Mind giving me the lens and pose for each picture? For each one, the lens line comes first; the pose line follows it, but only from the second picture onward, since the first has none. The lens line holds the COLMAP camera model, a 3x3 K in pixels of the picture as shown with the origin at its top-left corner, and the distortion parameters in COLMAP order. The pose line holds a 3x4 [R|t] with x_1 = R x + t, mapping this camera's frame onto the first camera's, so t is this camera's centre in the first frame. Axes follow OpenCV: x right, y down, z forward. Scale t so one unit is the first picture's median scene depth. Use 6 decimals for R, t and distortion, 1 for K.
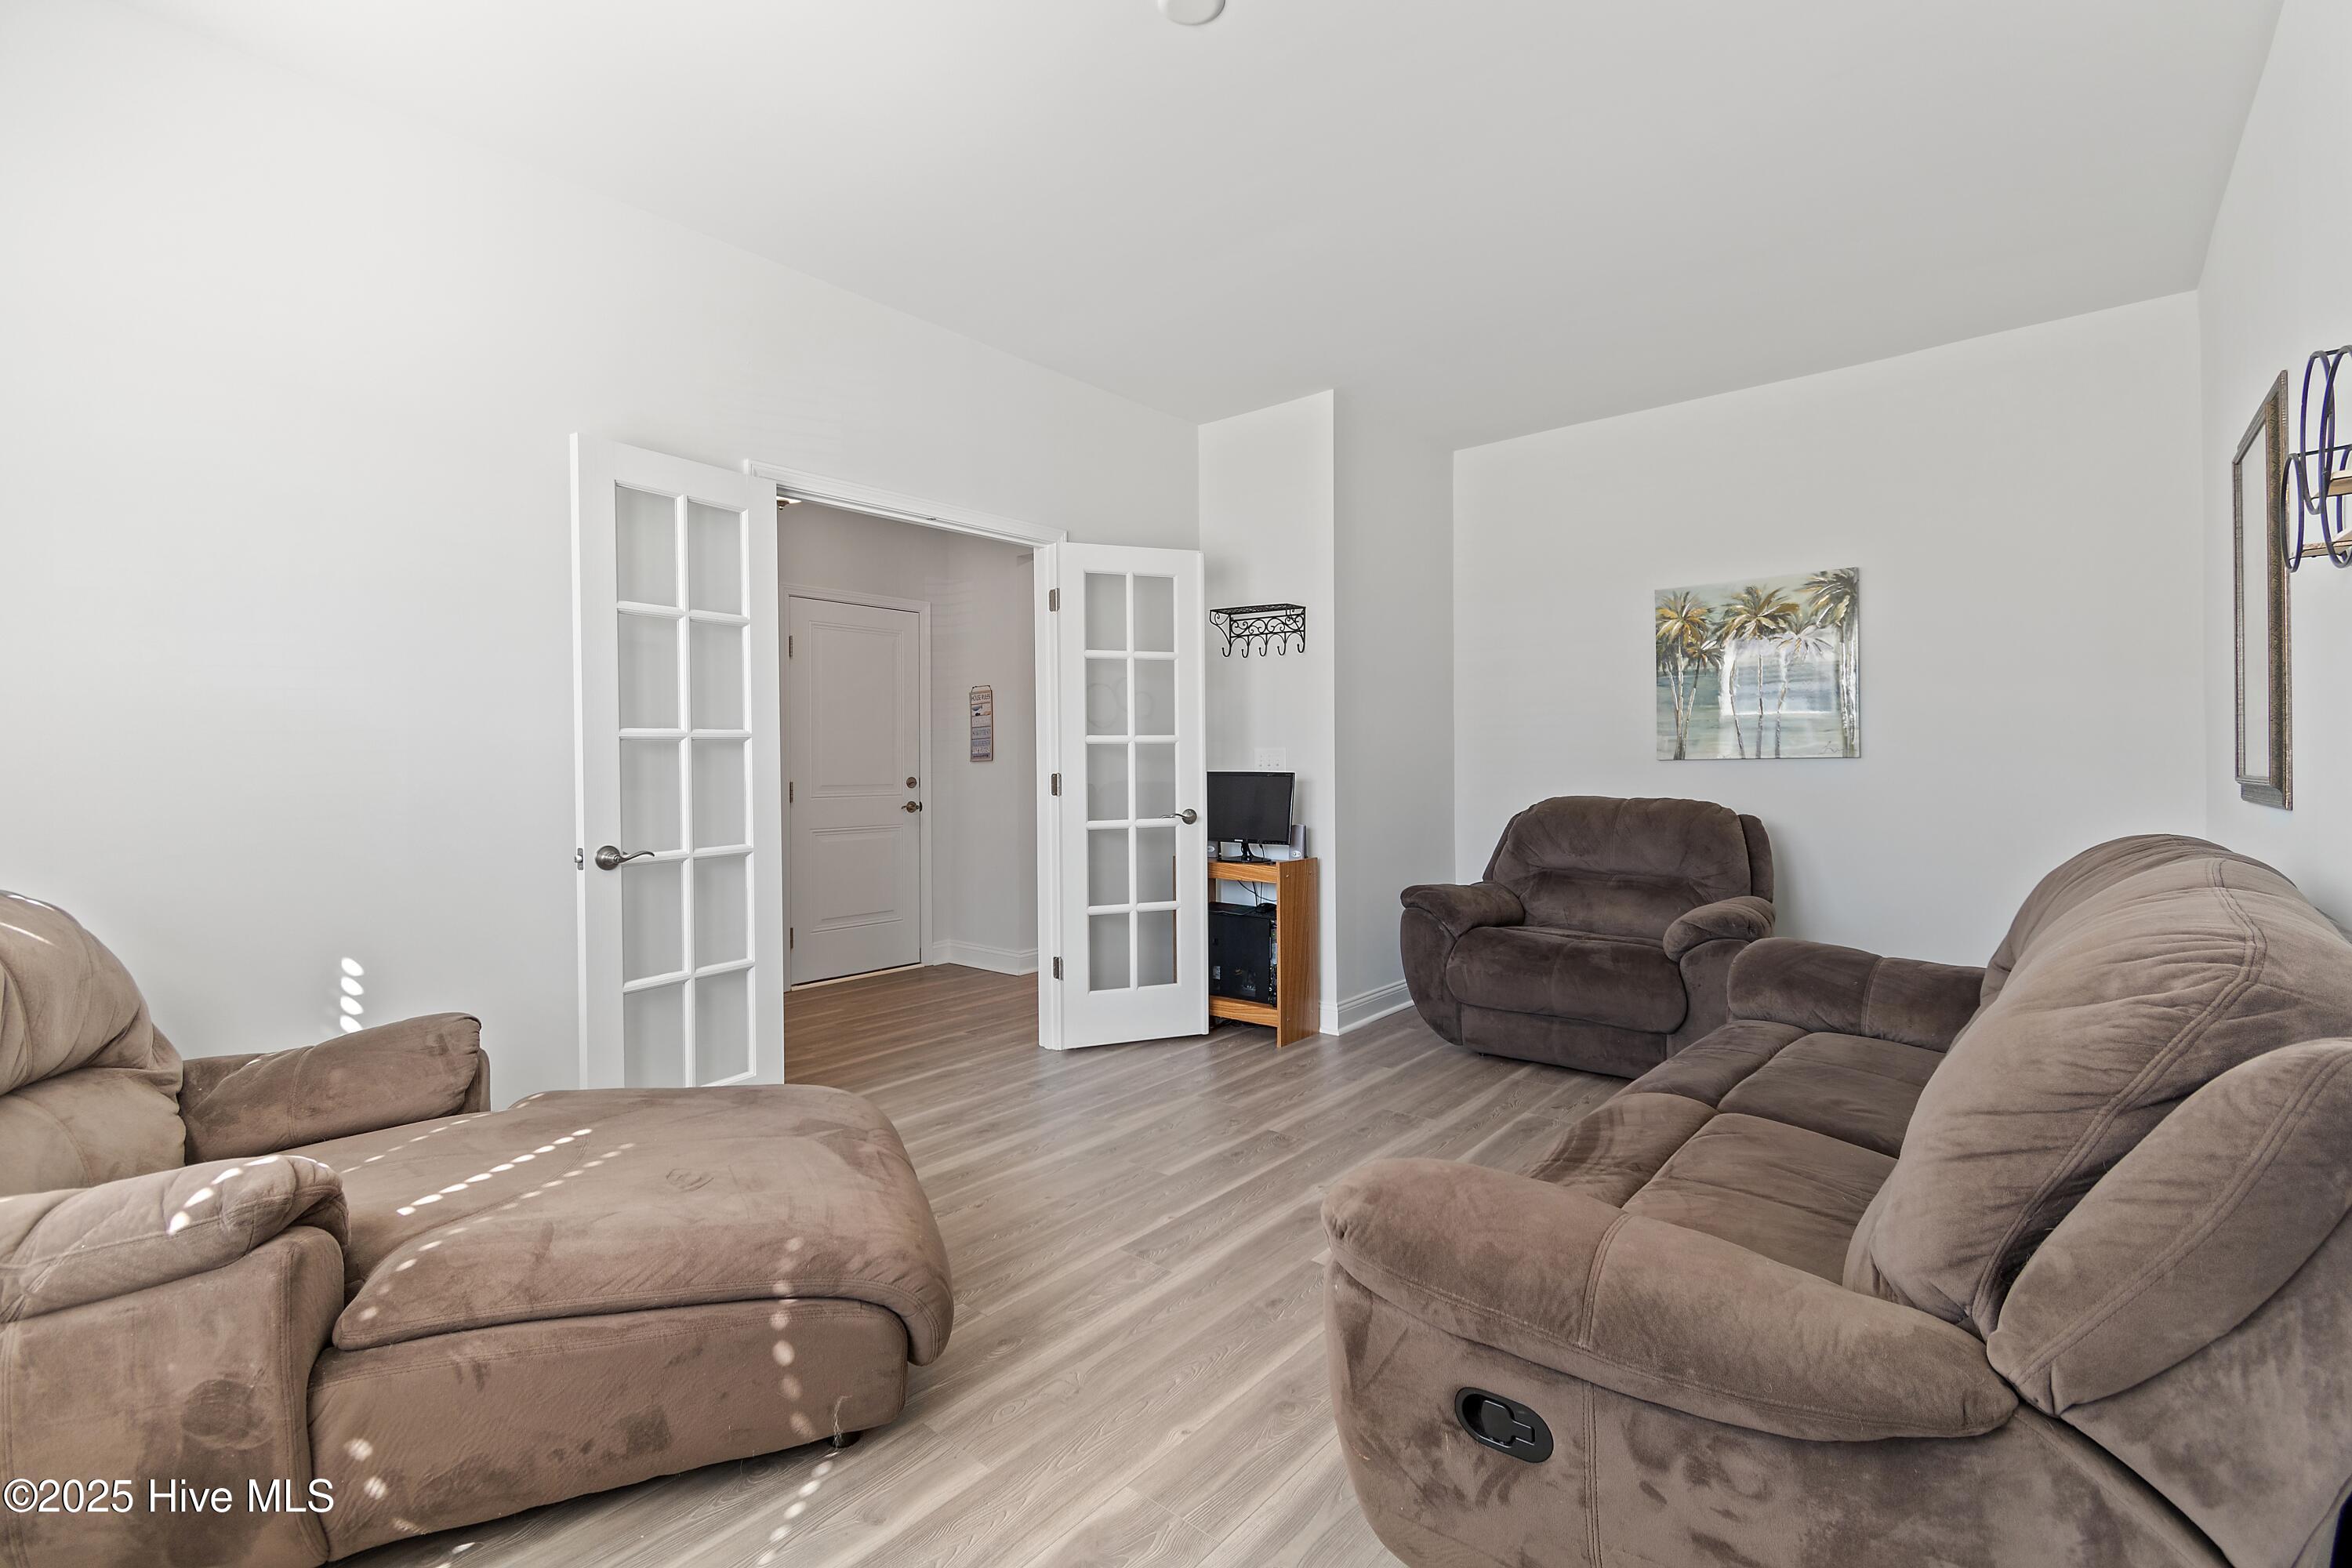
lens RADIAL K [[1033.9, 0, 1166.2], [0, 1033.9, 773.9], [0, 0, 1]] dist [-0.000291, -0.001155]
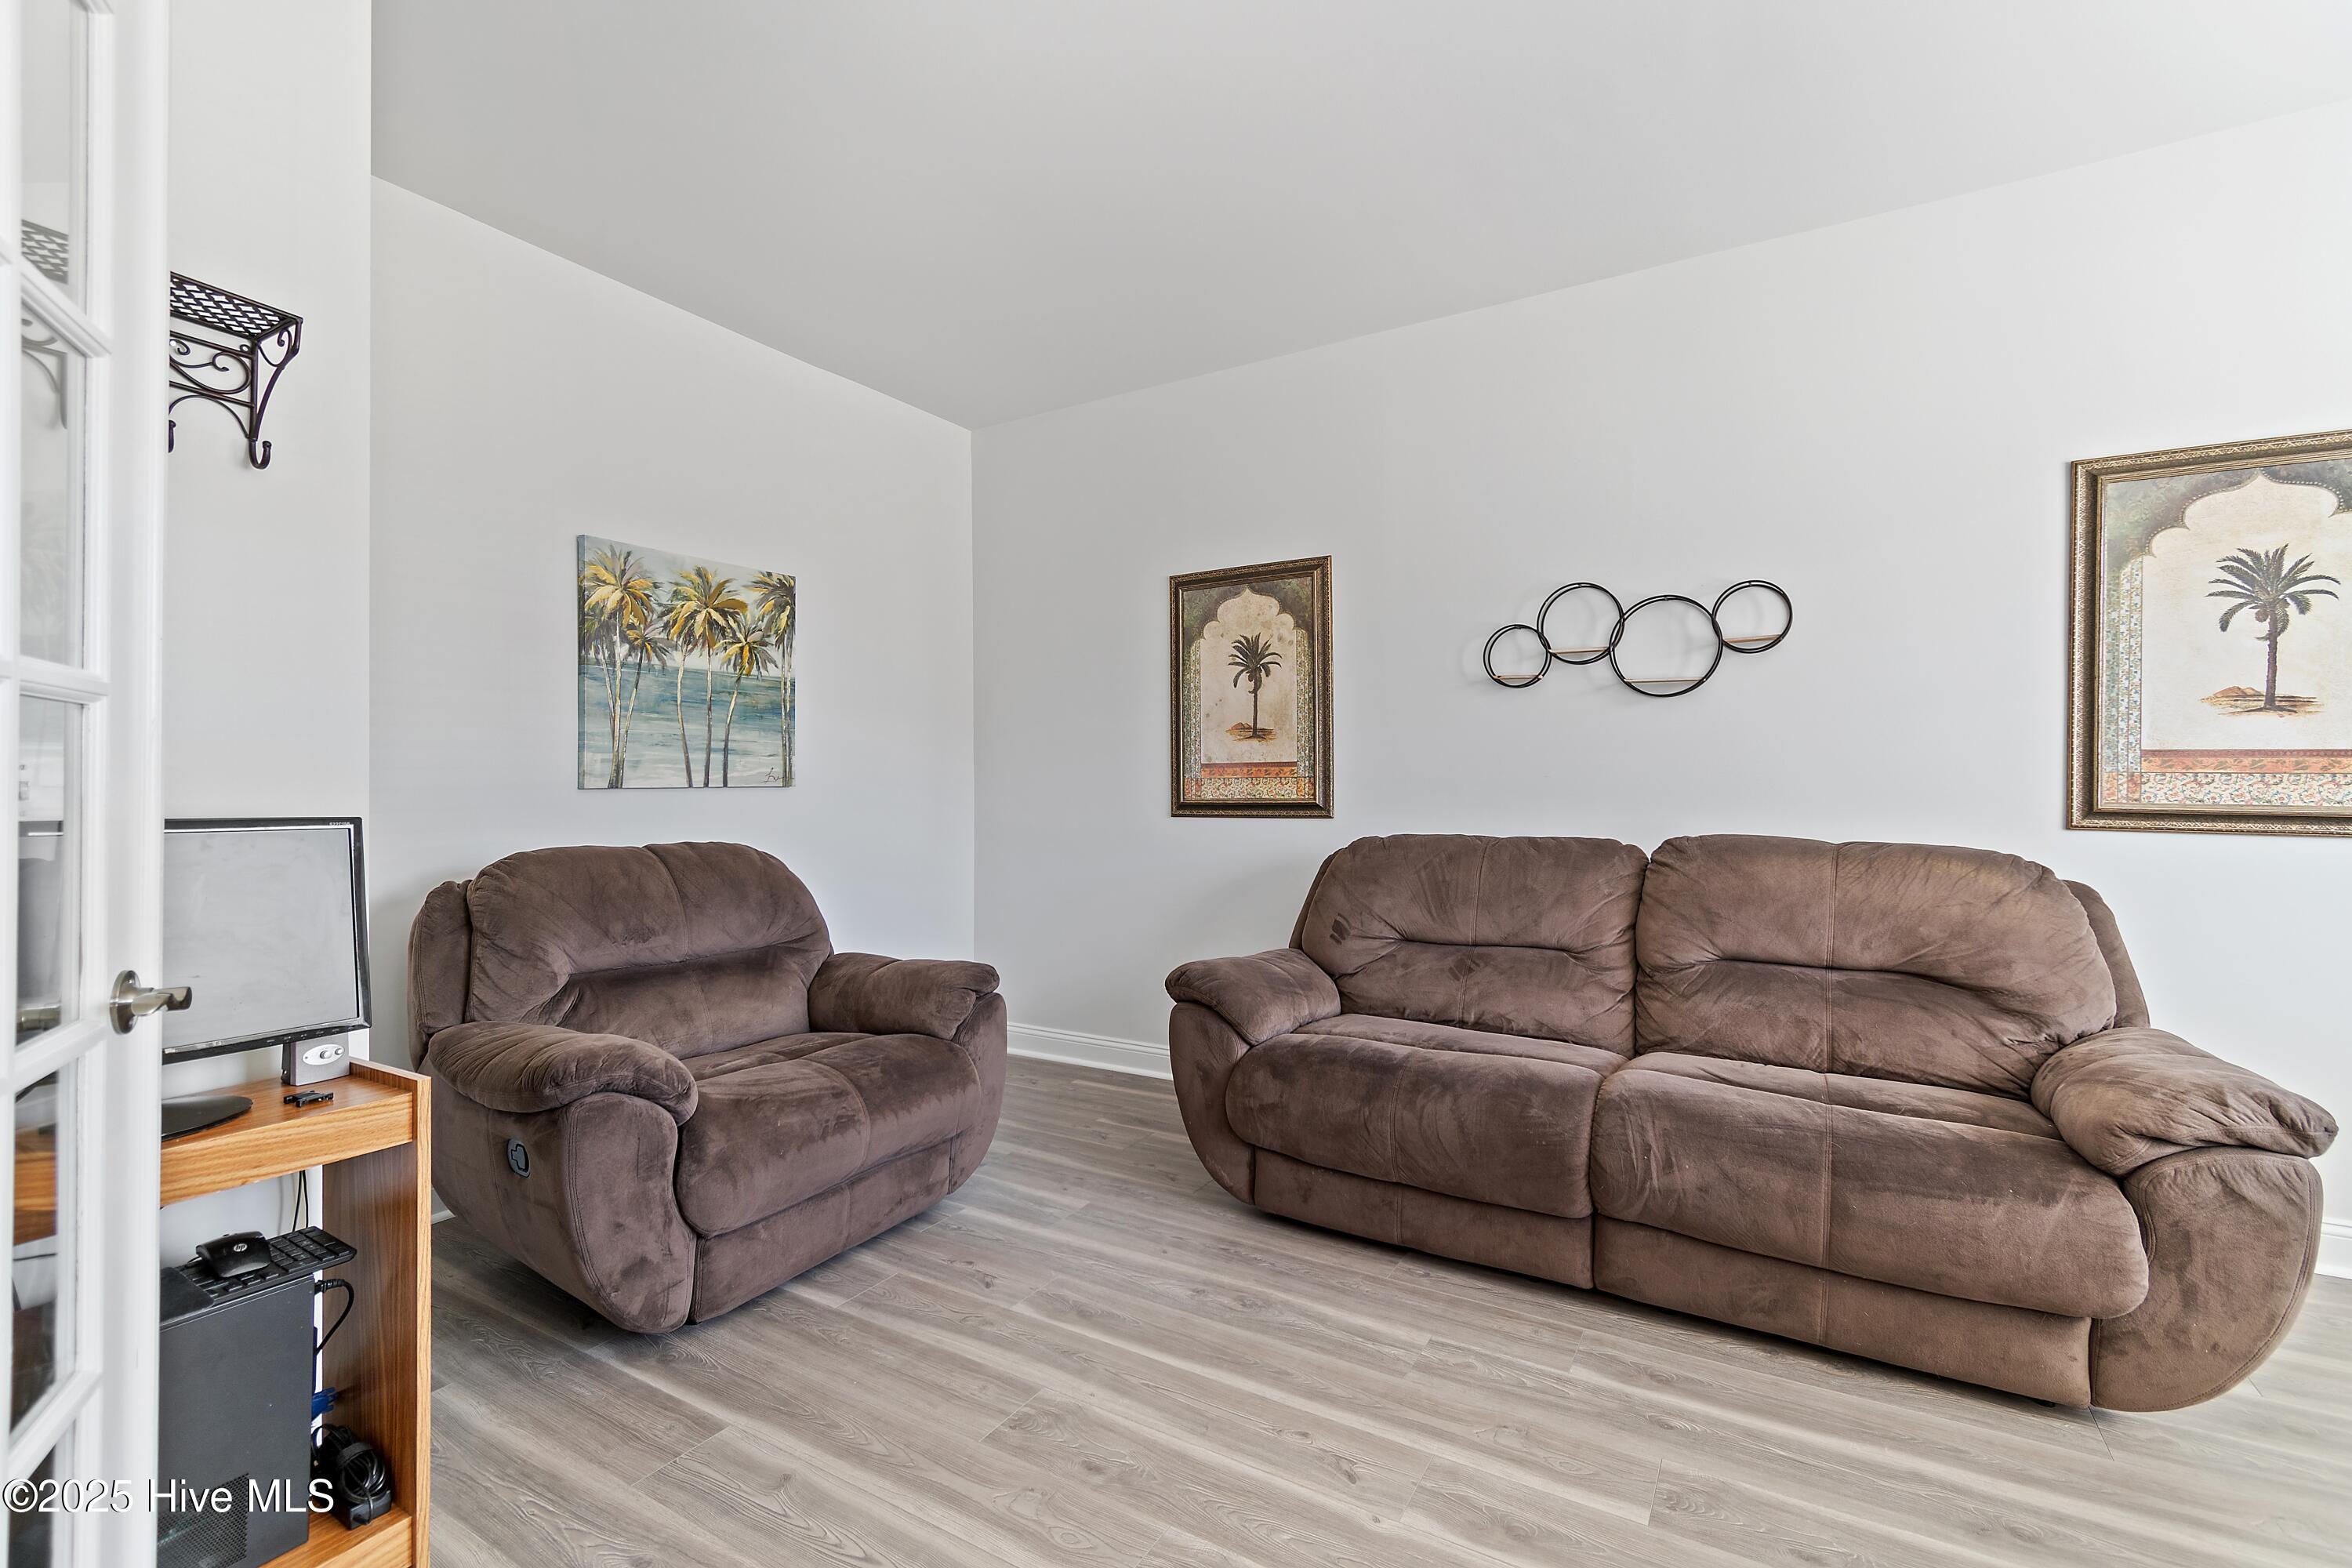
lens RADIAL K [[1033.9, 0, 1174.5], [0, 1033.9, 781.8], [0, 0, 1]] dist [-0.000291, -0.001155]
pose [[-0.166253, 0.014536, 0.985976, -0.266249], [0.017467, 0.999778, -0.011794, -0.003659], [-0.985928, 0.015261, -0.166470, 0.789861]]
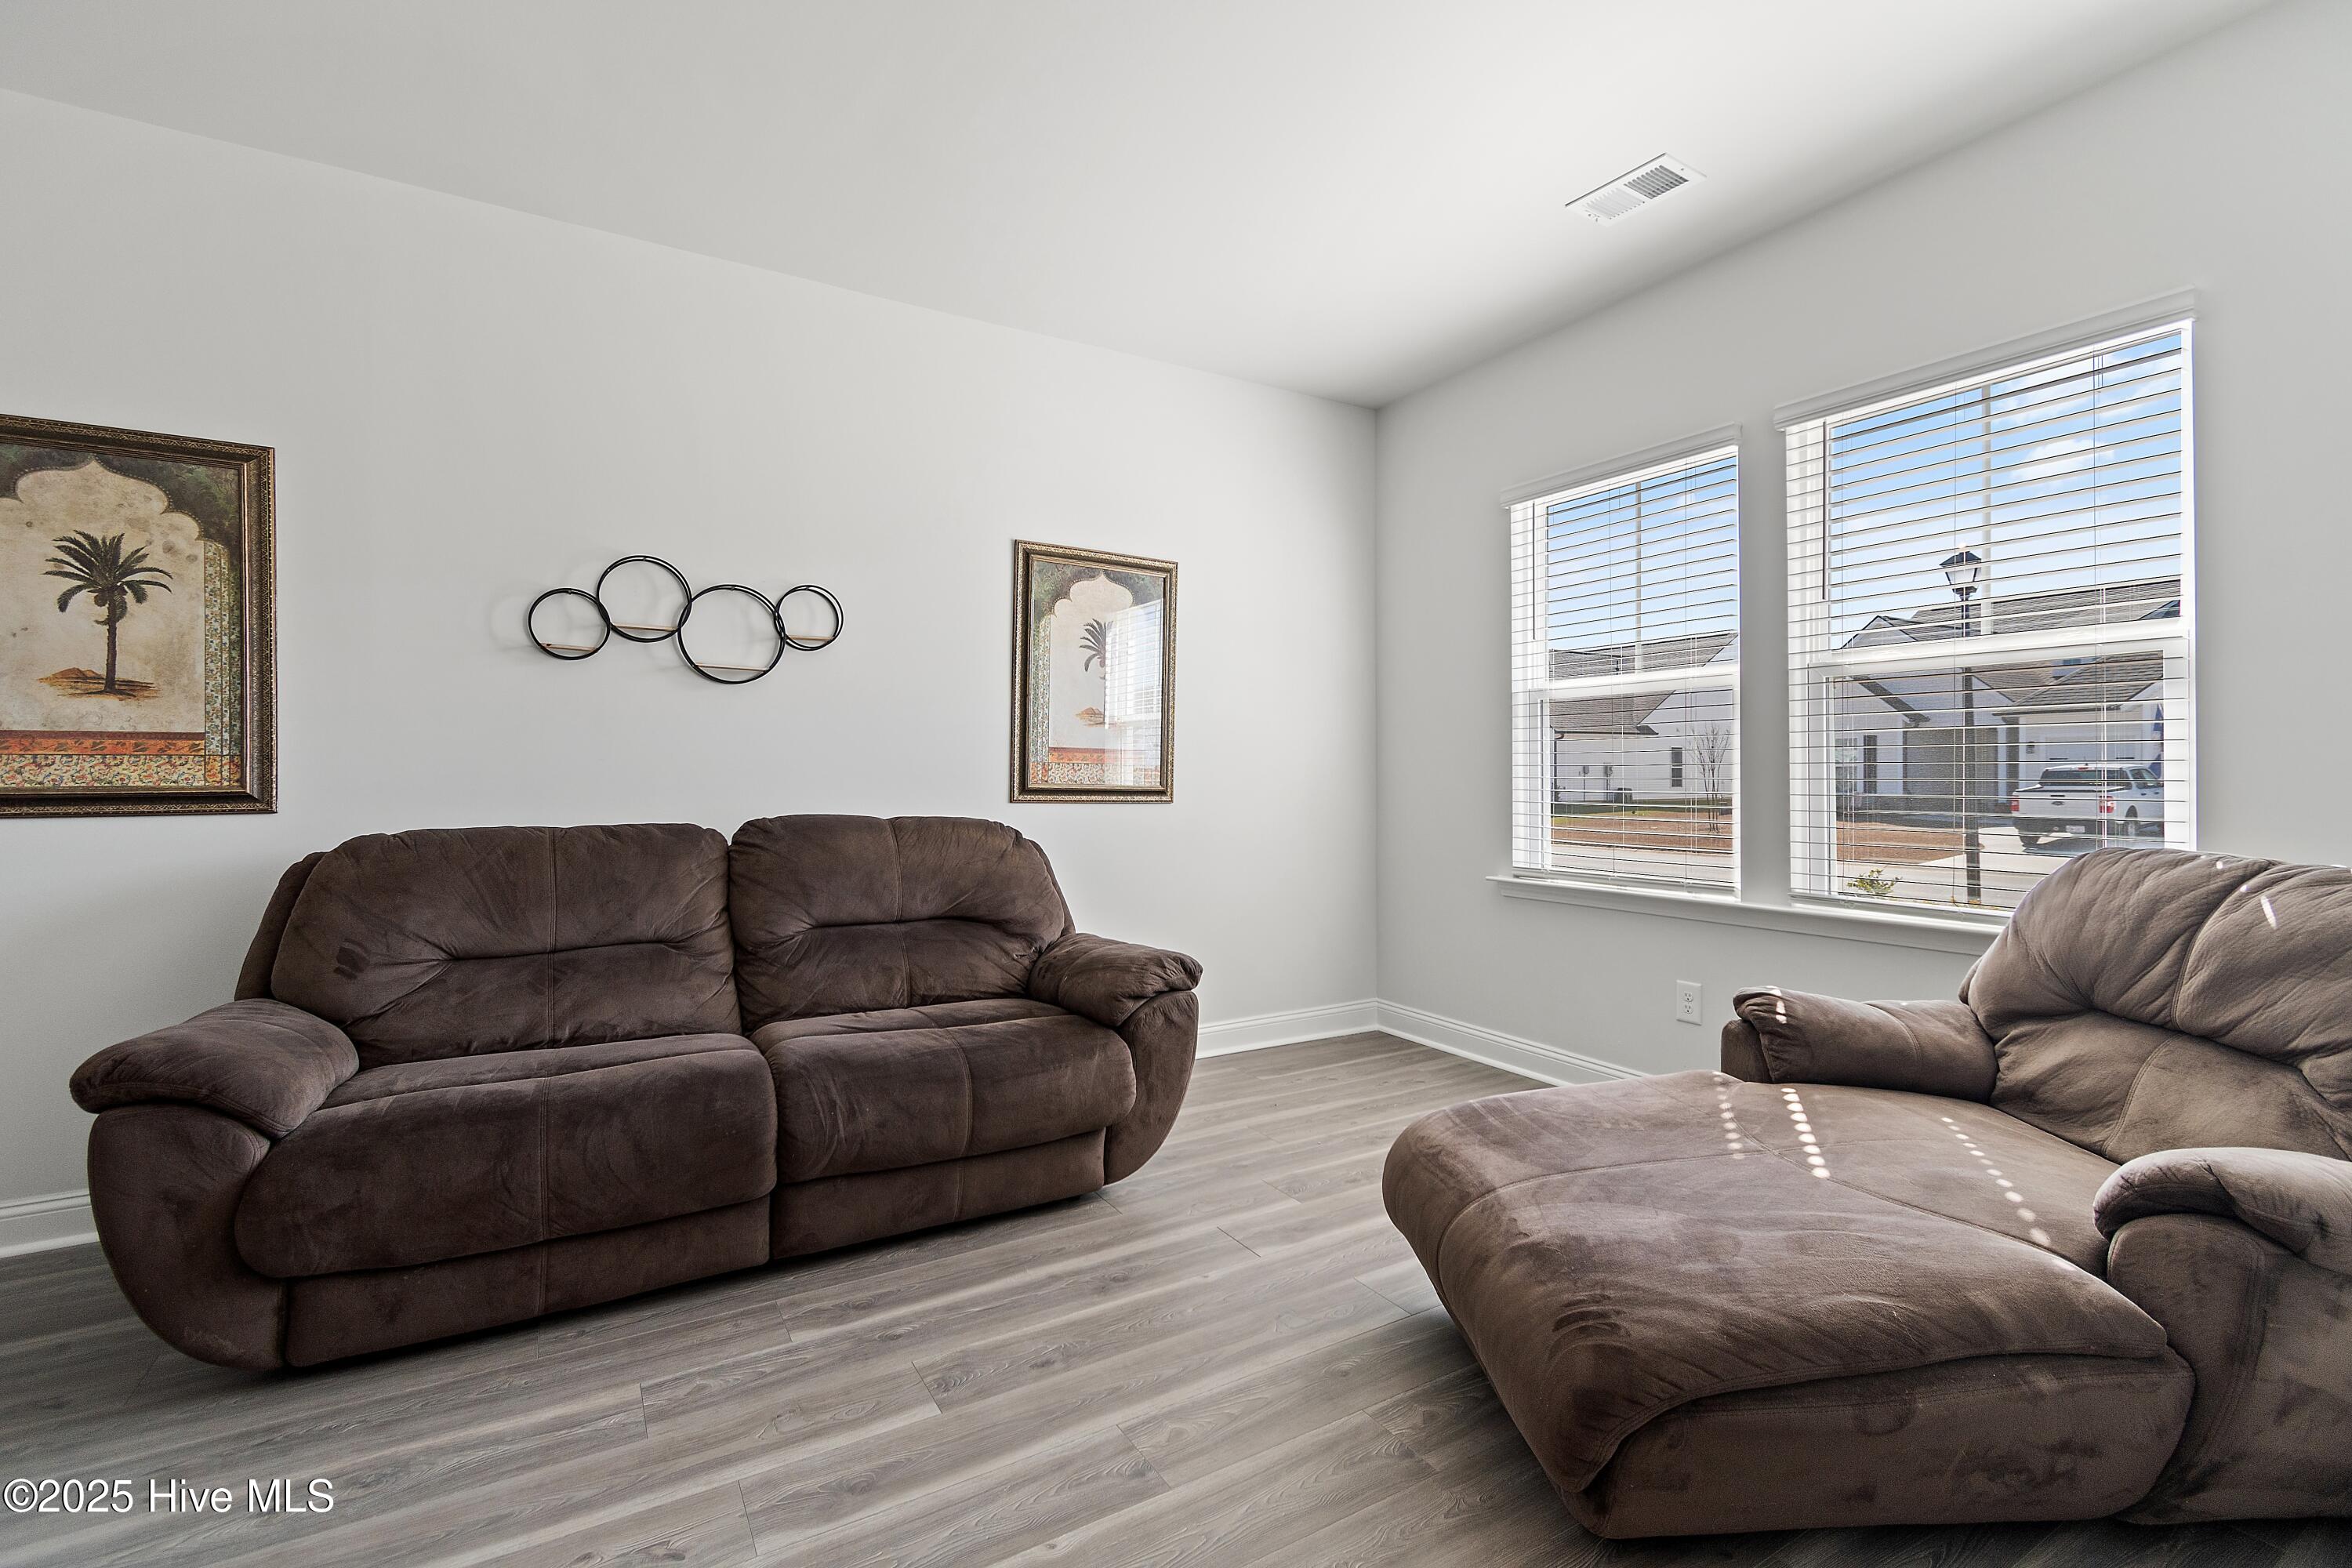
lens RADIAL K [[1033.9, 0, 1181.5], [0, 1033.9, 776.6], [0, 0, 1]] dist [-0.000291, -0.001155]
pose [[-0.949949, 0.006889, 0.312328, -0.152494], [0.011869, 0.999831, 0.014044, -0.005176], [-0.312178, 0.017048, -0.949871, 0.935486]]
